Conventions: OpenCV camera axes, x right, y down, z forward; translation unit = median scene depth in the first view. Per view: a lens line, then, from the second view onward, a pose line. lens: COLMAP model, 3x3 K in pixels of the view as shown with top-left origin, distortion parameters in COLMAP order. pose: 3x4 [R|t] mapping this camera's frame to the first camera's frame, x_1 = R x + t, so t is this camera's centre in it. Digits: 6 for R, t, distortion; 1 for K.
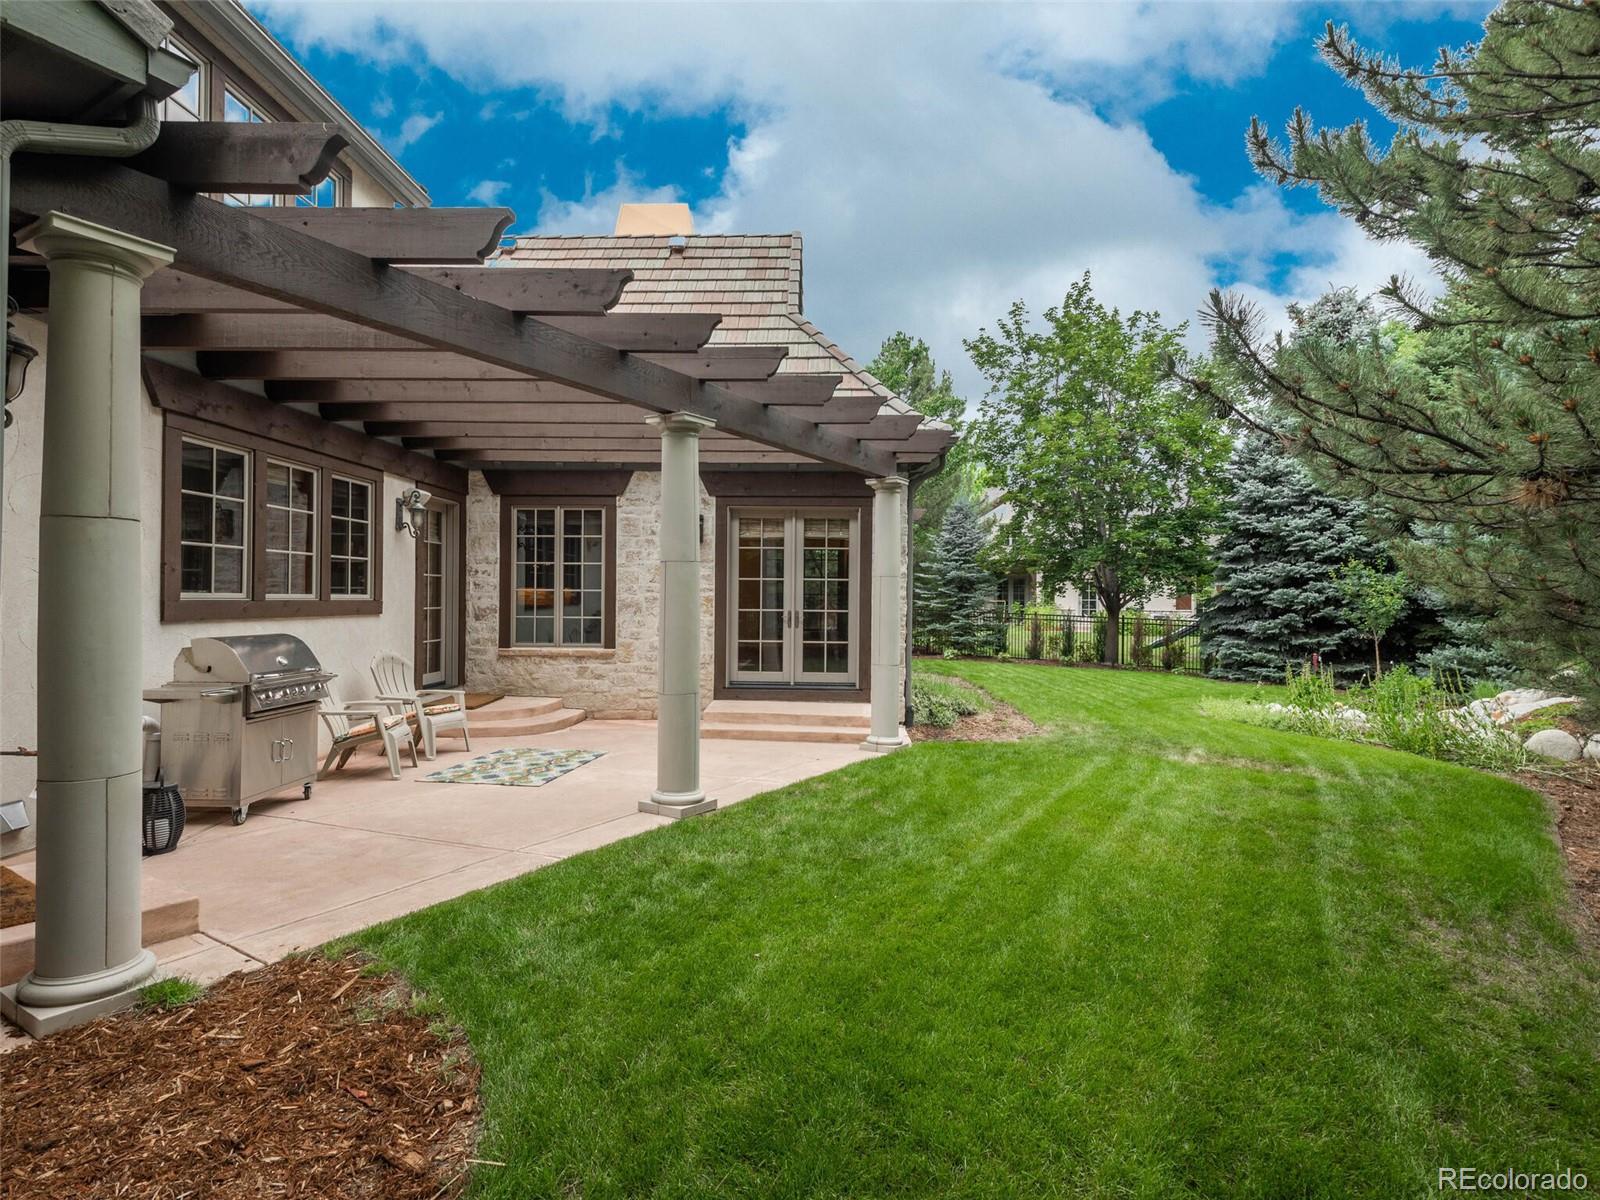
lens RADIAL K [[866.0, 0, 795.8], [0, 866.0, 601.0], [0, 0, 1]] dist [0.006449, 0.000956]
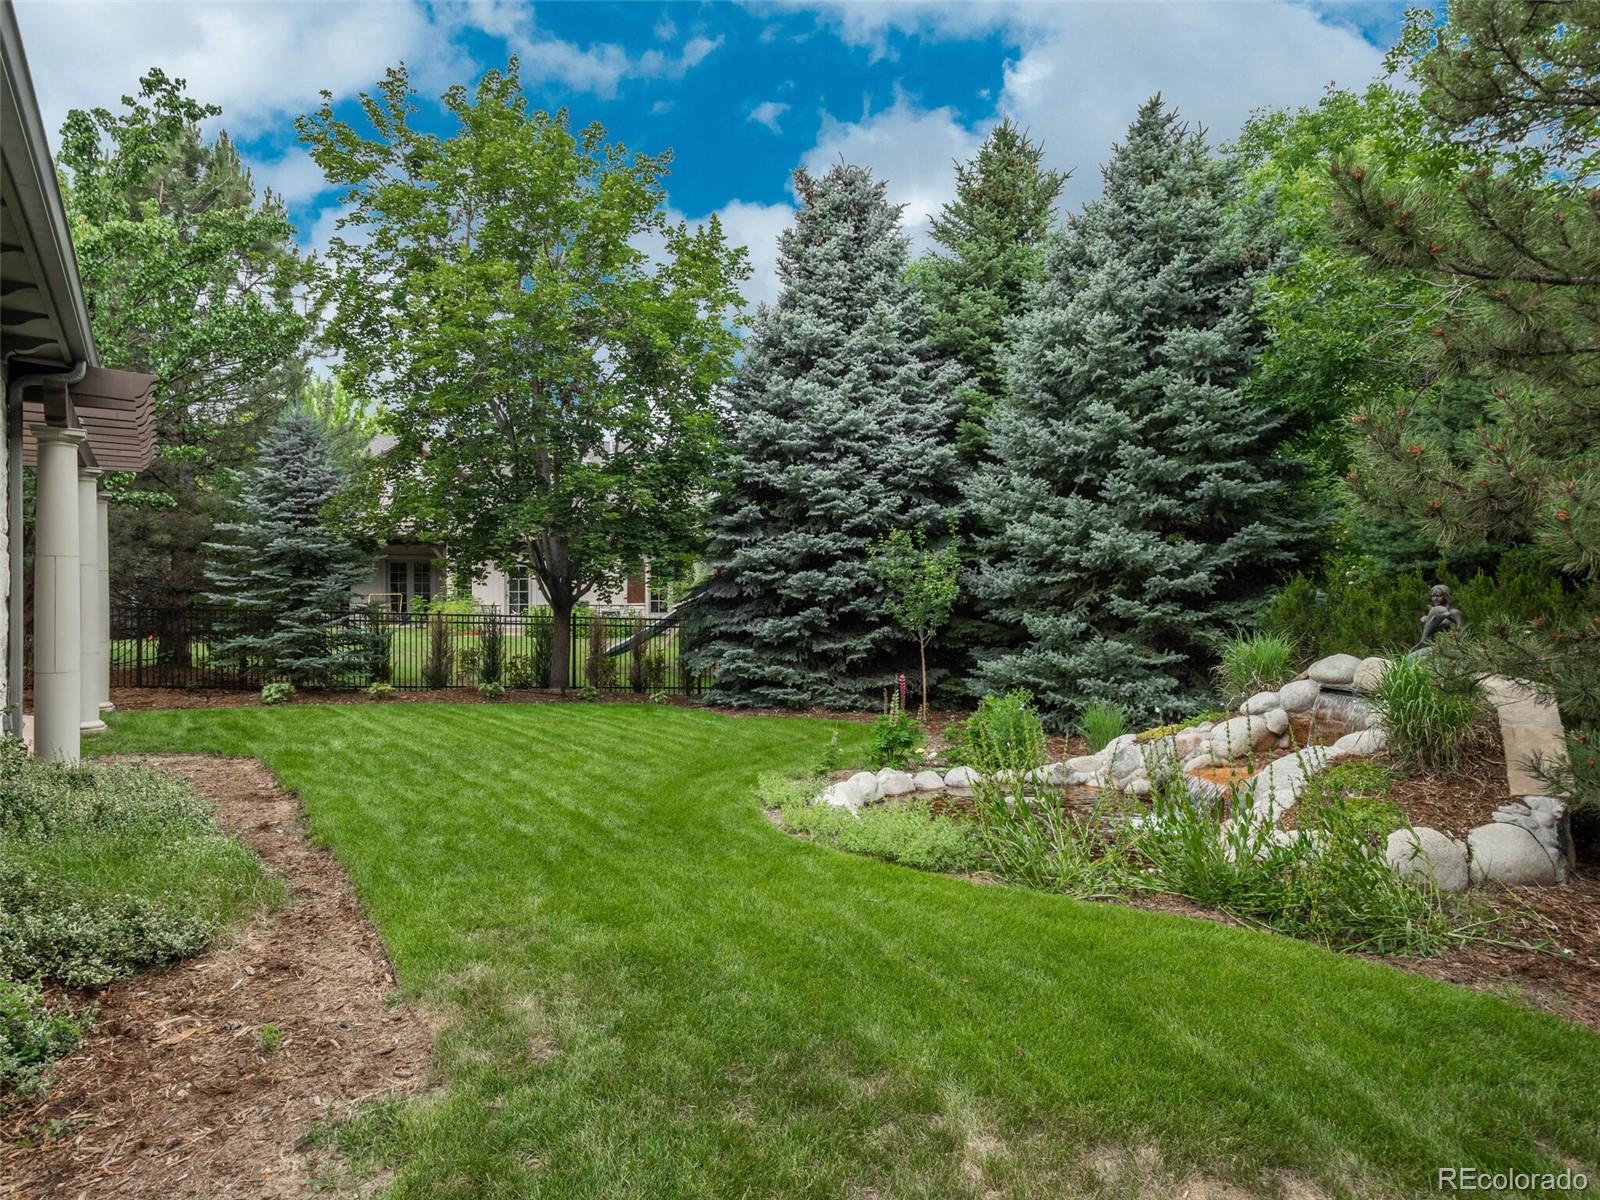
lens RADIAL K [[1022.5, 0, 795.8], [0, 1022.5, 602.3], [0, 0, 1]] dist [0.009058, 0.000108]
pose [[0.829291, -0.013390, 0.558656, 0.103011], [0.008628, 0.999901, 0.011158, 0.001222], [-0.558750, -0.004433, 0.829324, 0.325773]]
